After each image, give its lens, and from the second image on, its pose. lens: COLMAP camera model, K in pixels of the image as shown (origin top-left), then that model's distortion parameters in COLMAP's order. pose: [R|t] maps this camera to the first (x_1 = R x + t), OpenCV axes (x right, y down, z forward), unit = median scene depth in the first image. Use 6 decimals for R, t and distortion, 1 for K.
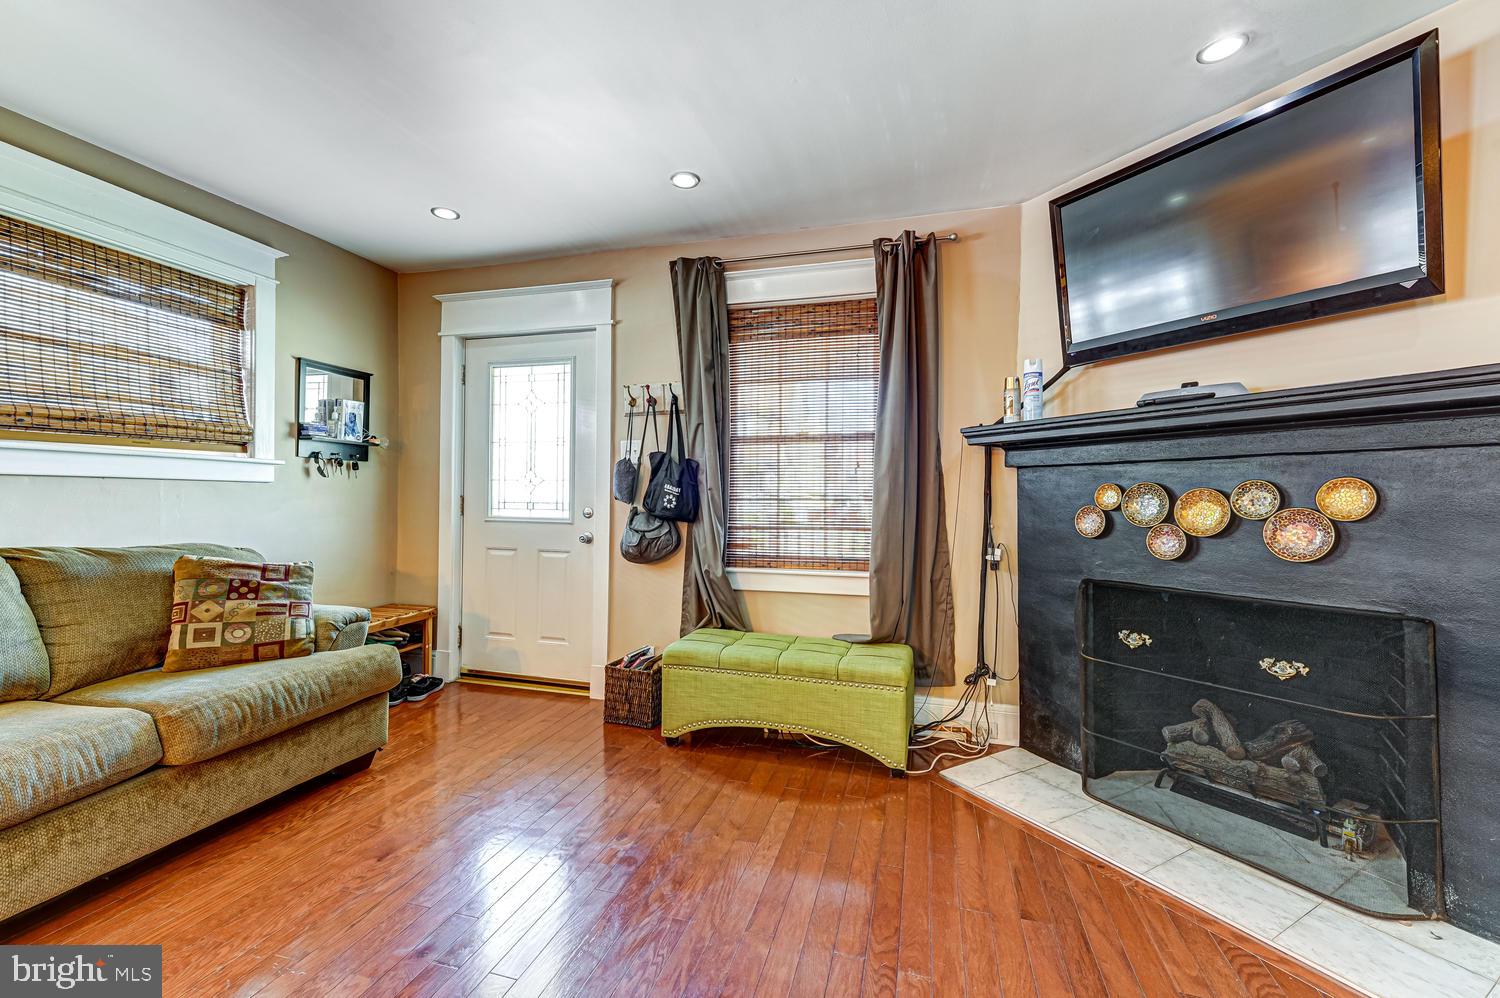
lens RADIAL K [[672.5, 0, 726.2], [0, 672.5, 494.4], [0, 0, 1]] dist [0.016210, 0.001748]
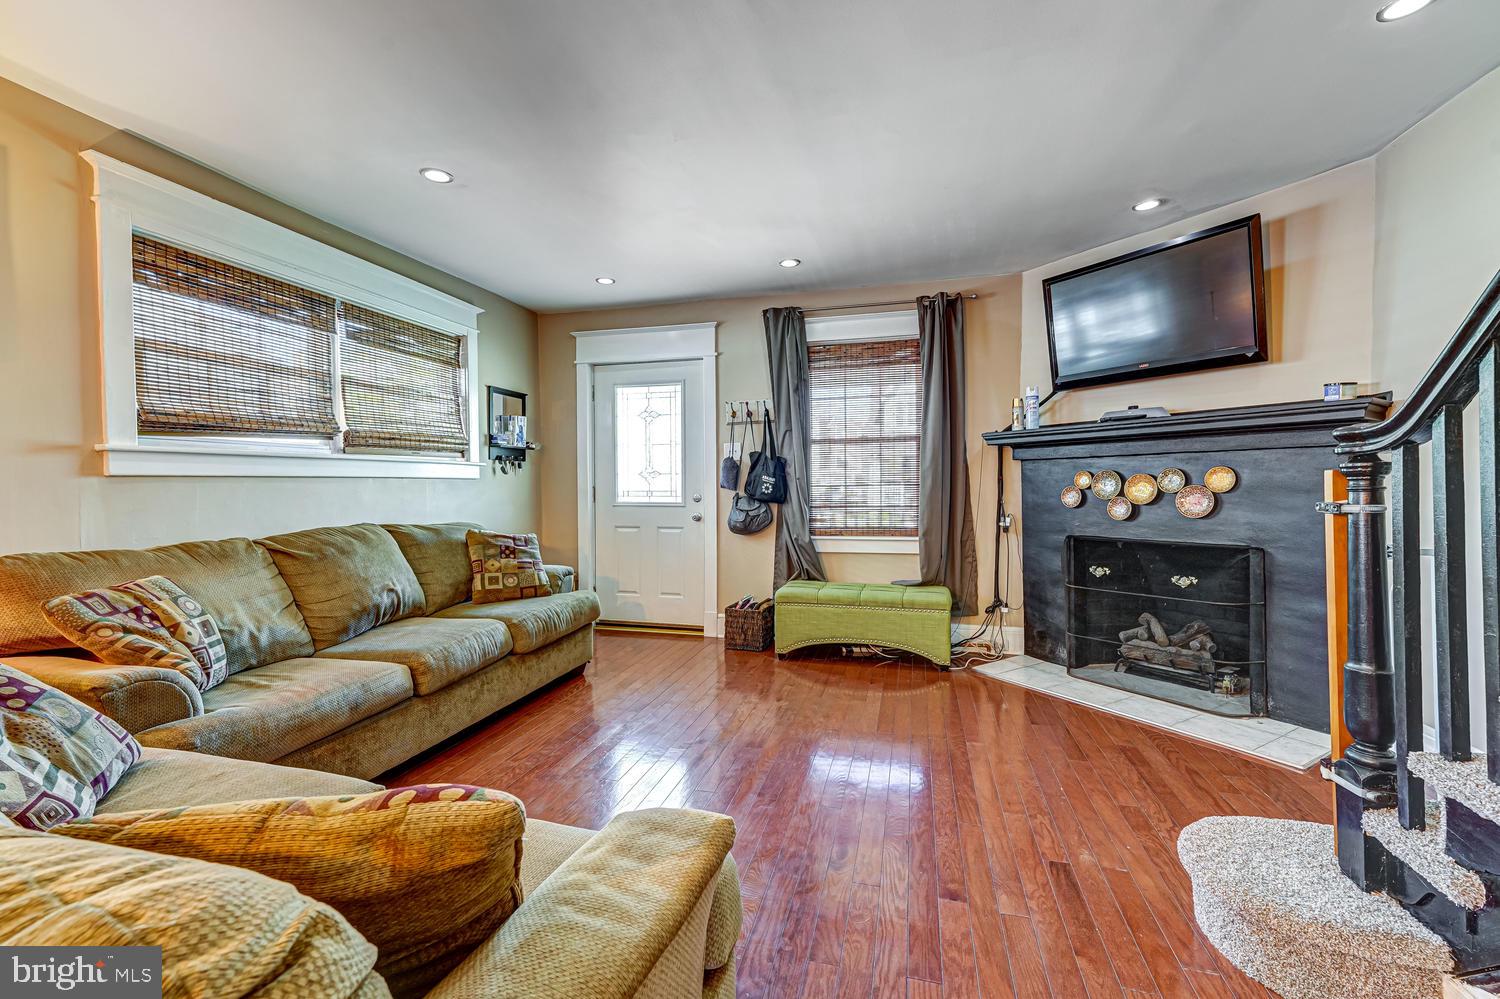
lens RADIAL K [[672.5, 0, 736.4], [0, 672.5, 495.5], [0, 0, 1]] dist [0.016210, 0.001748]
pose [[0.999523, -0.016989, 0.025797, -0.220123], [0.016460, 0.999653, 0.020587, -0.004848], [-0.026138, -0.020153, 0.999455, -0.433637]]
